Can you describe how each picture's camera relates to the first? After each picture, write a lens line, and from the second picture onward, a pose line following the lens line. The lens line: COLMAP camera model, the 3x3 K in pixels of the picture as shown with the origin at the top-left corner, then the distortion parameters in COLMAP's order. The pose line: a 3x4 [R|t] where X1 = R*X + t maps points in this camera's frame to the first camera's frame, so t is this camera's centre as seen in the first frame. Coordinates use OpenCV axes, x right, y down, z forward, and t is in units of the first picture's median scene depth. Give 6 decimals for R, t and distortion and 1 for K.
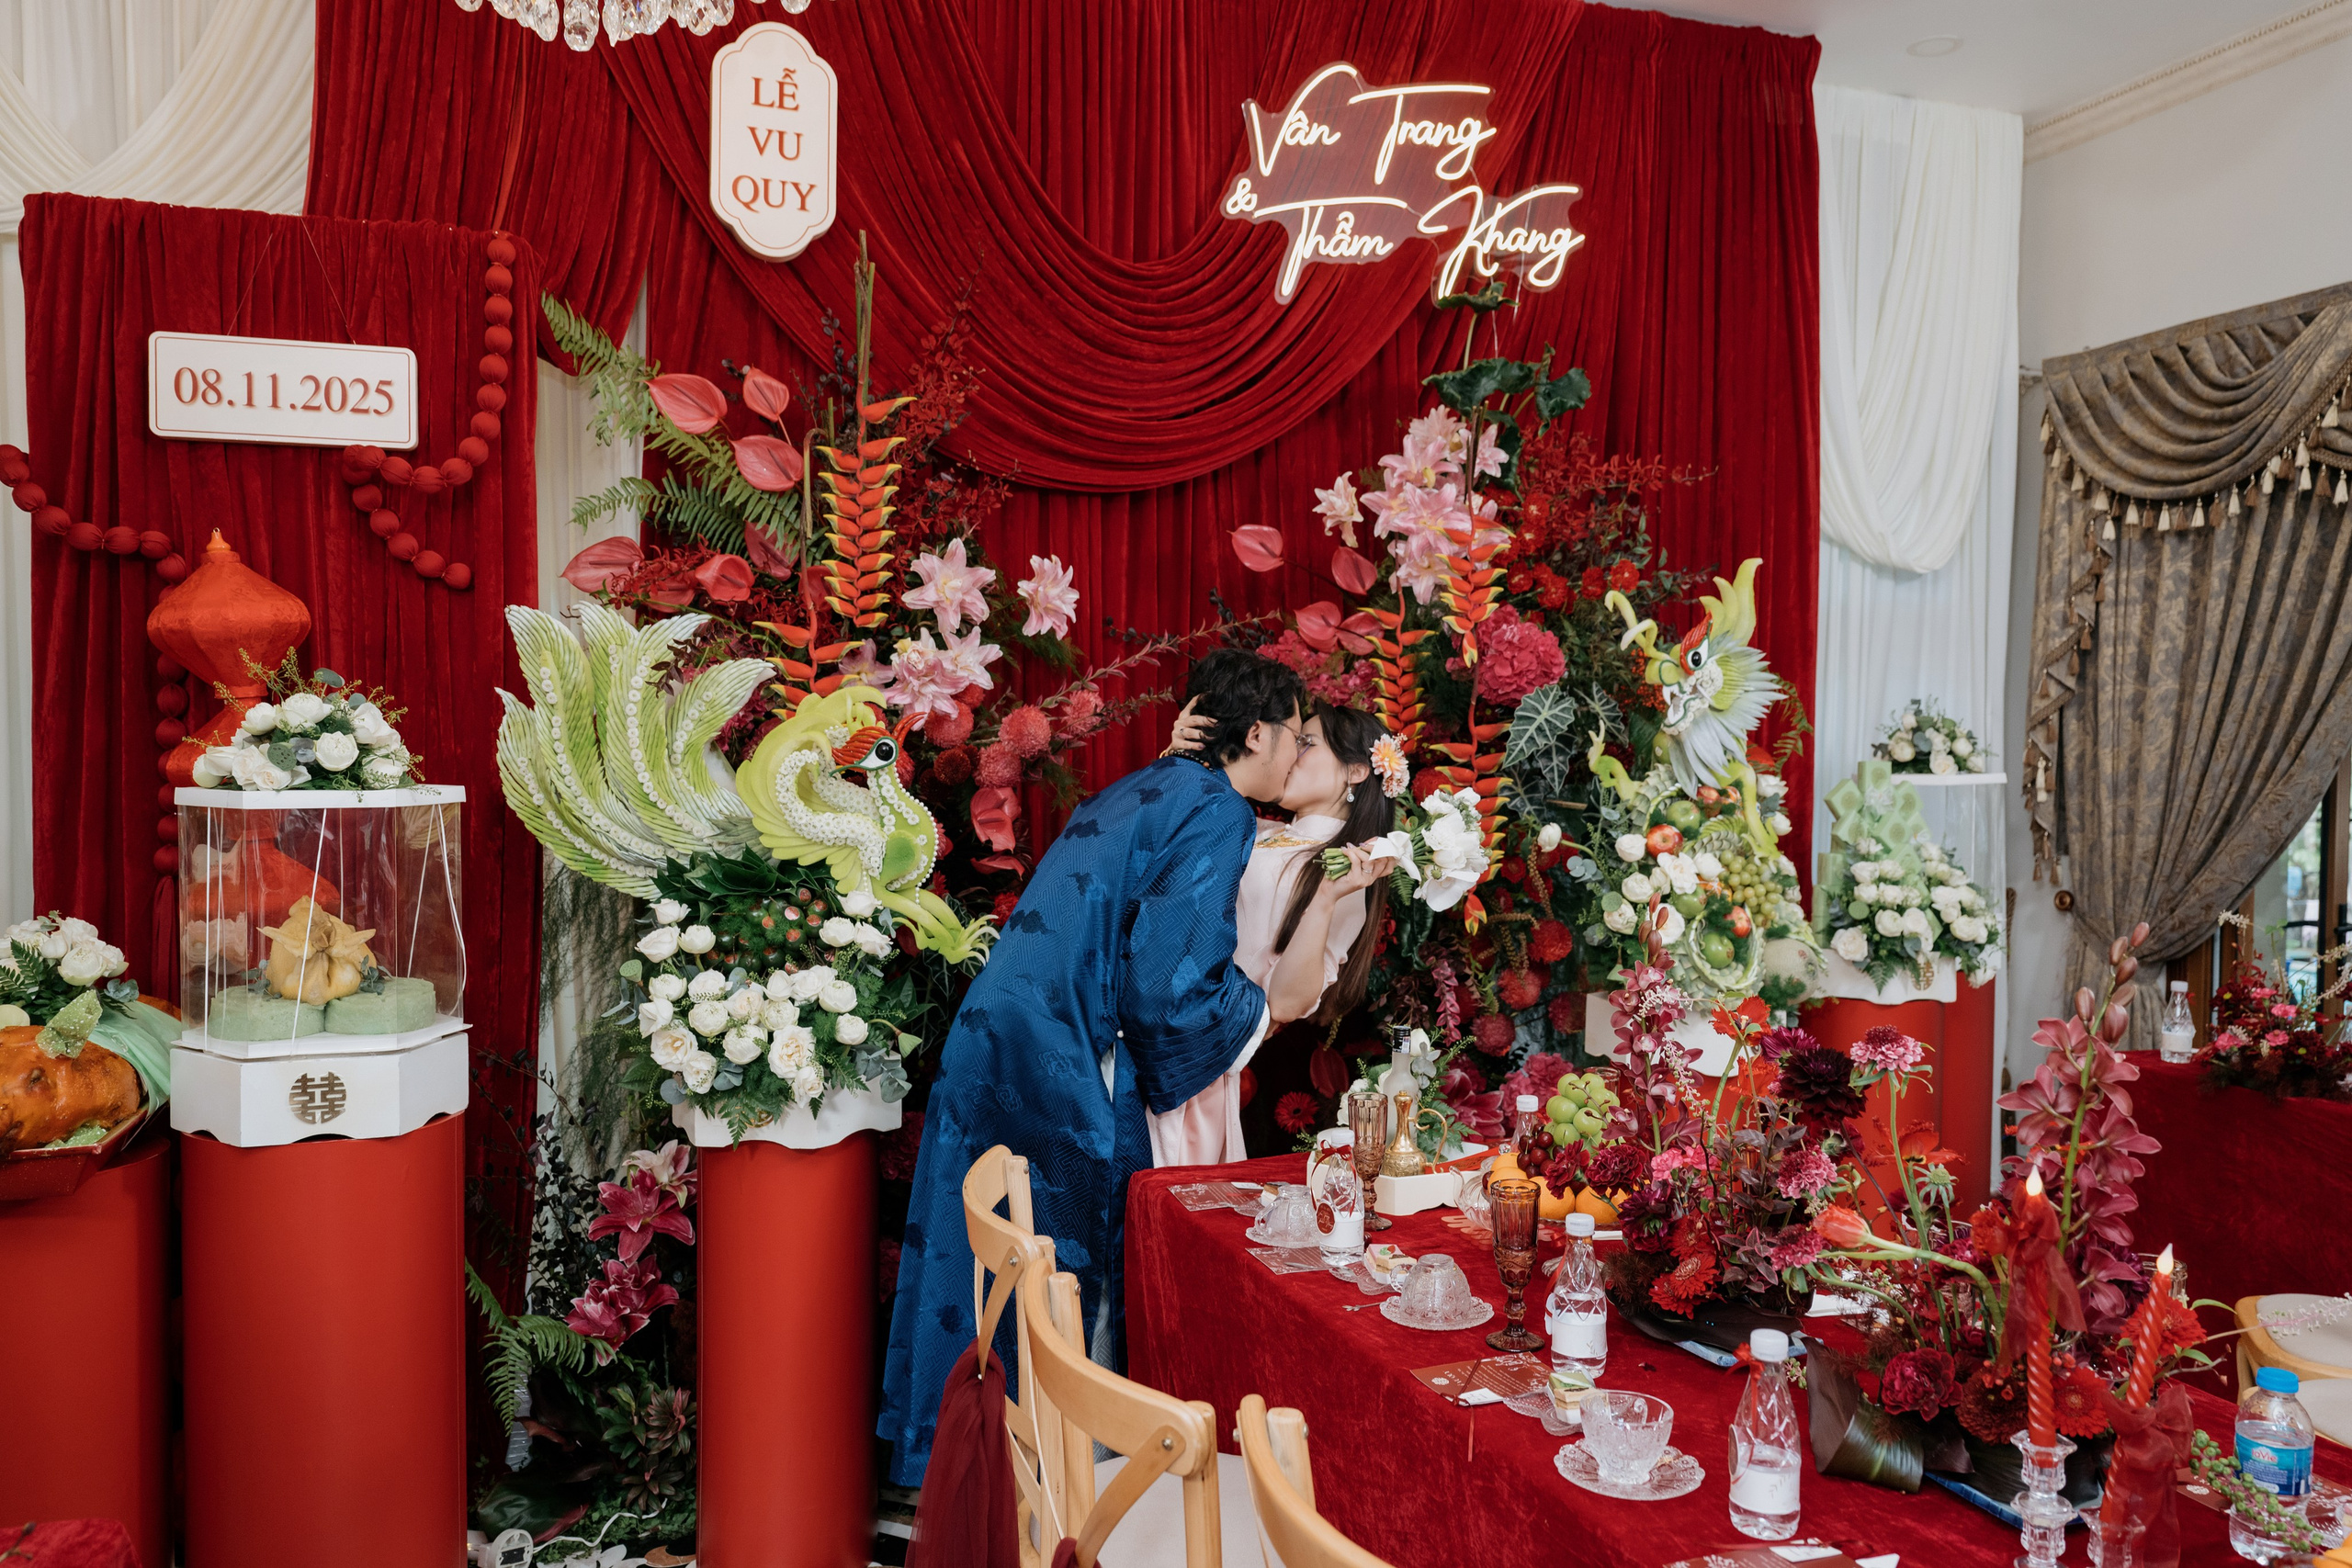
lens RADIAL K [[1781.3, 0, 1194.2], [0, 1781.3, 798.2], [0, 0, 1]] dist [-0.001432, -0.002086]
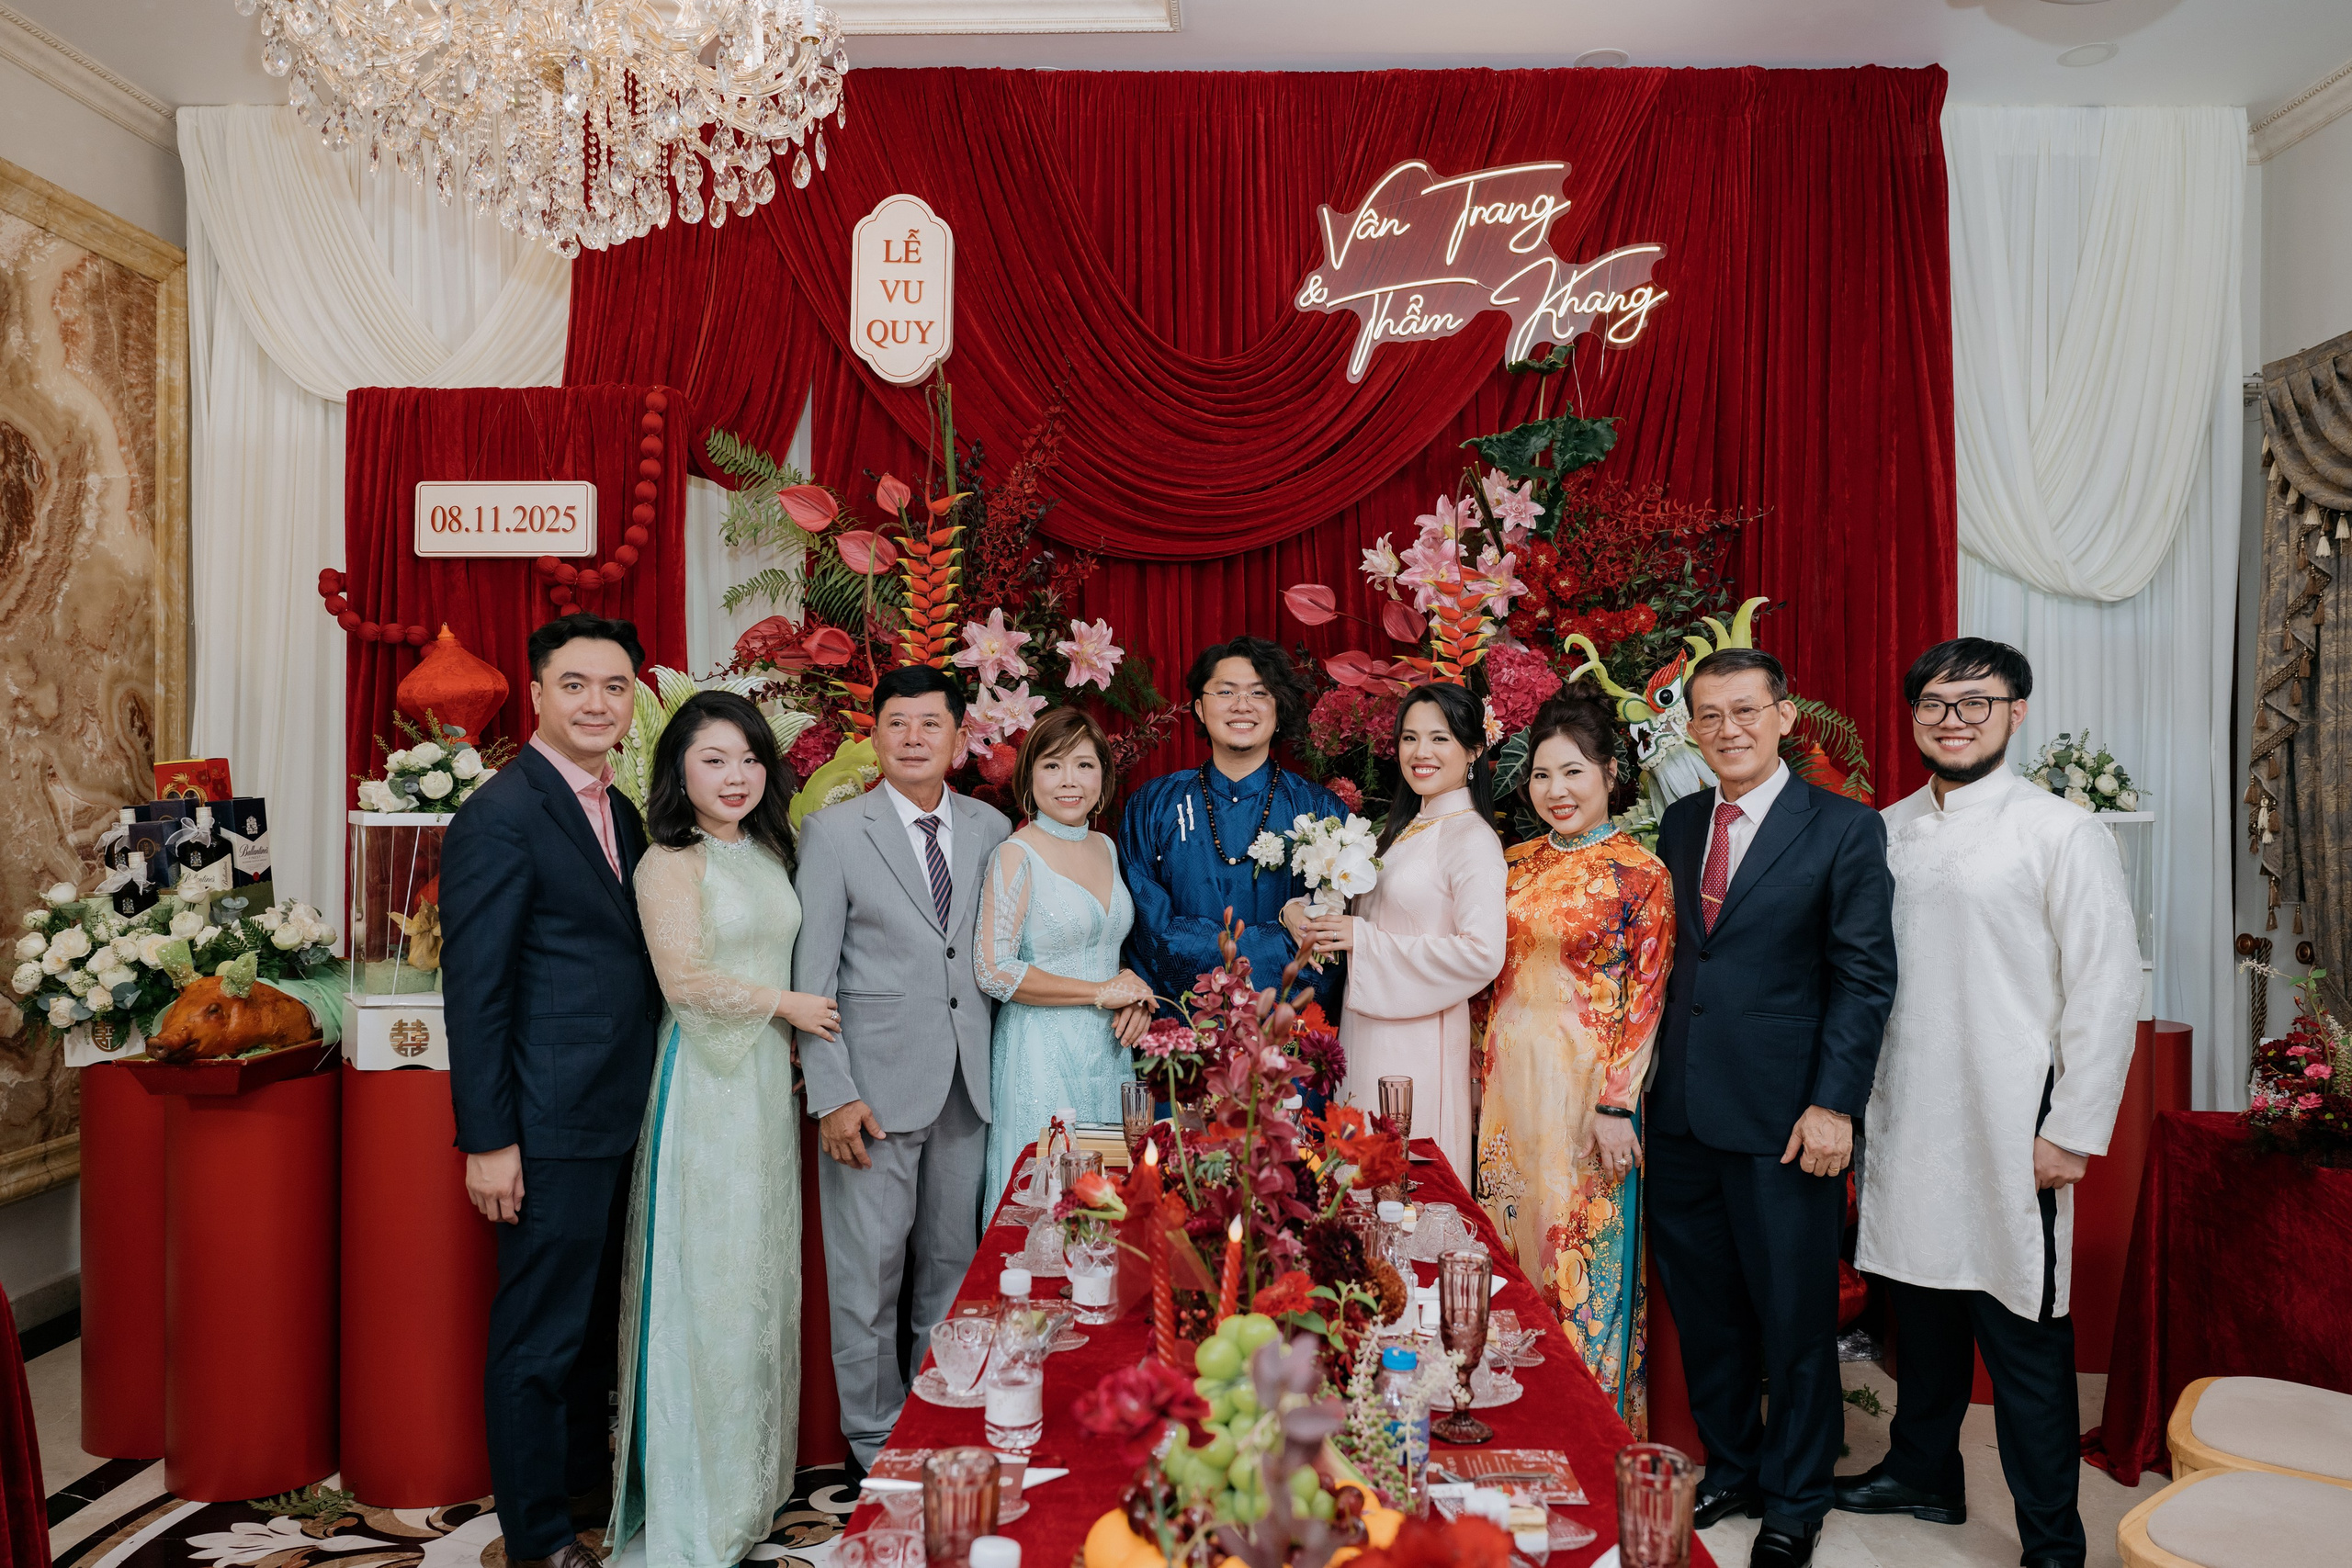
lens RADIAL K [[1668.2, 0, 1180.9], [0, 1668.2, 792.5], [0, 0, 1]] dist [-0.003179, 0.000692]
pose [[0.938857, 0.000681, -0.344307, 0.328805], [-0.010194, 0.999615, -0.025820, 0.004715], [0.344157, 0.027751, 0.938502, -0.001521]]
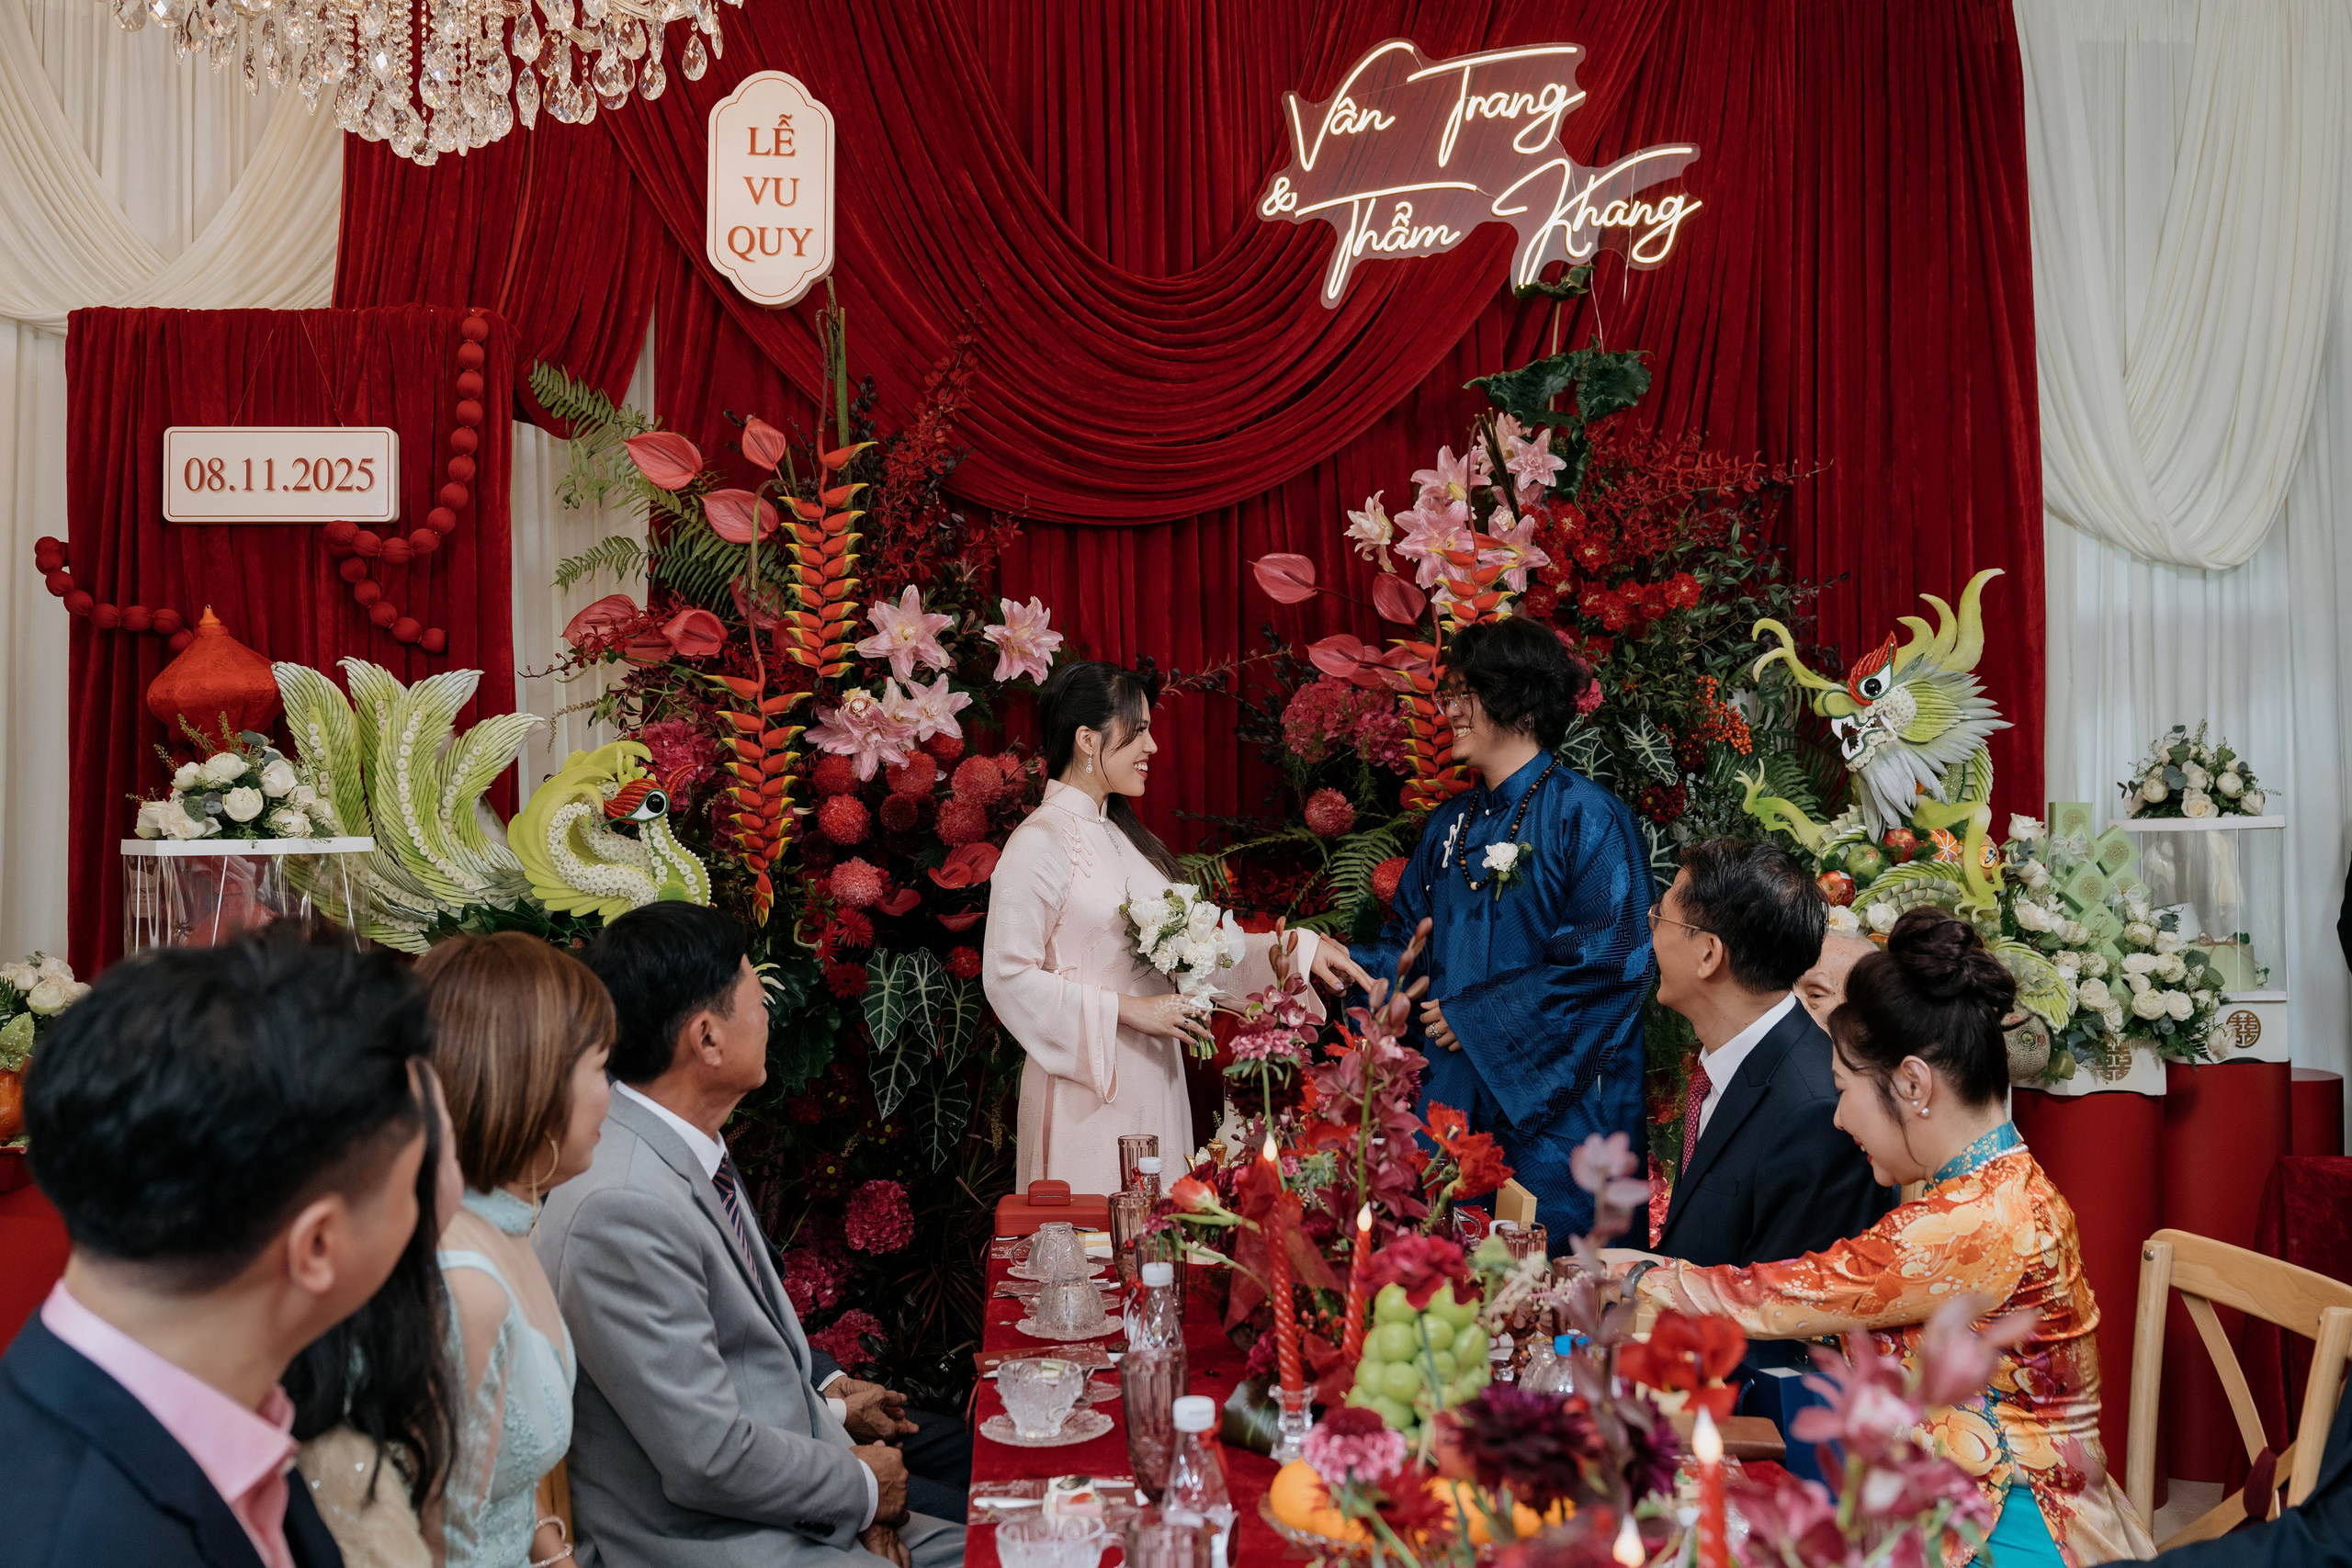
lens RADIAL K [[2321.0, 0, 1206.9], [0, 2321.0, 788.8], [0, 0, 1]] dist [0.002650, 0.001487]
pose [[0.966452, -0.018081, -0.256211, 0.309613], [0.006377, 0.998901, -0.046438, 0.023048], [0.256769, 0.043246, 0.965505, -0.158466]]
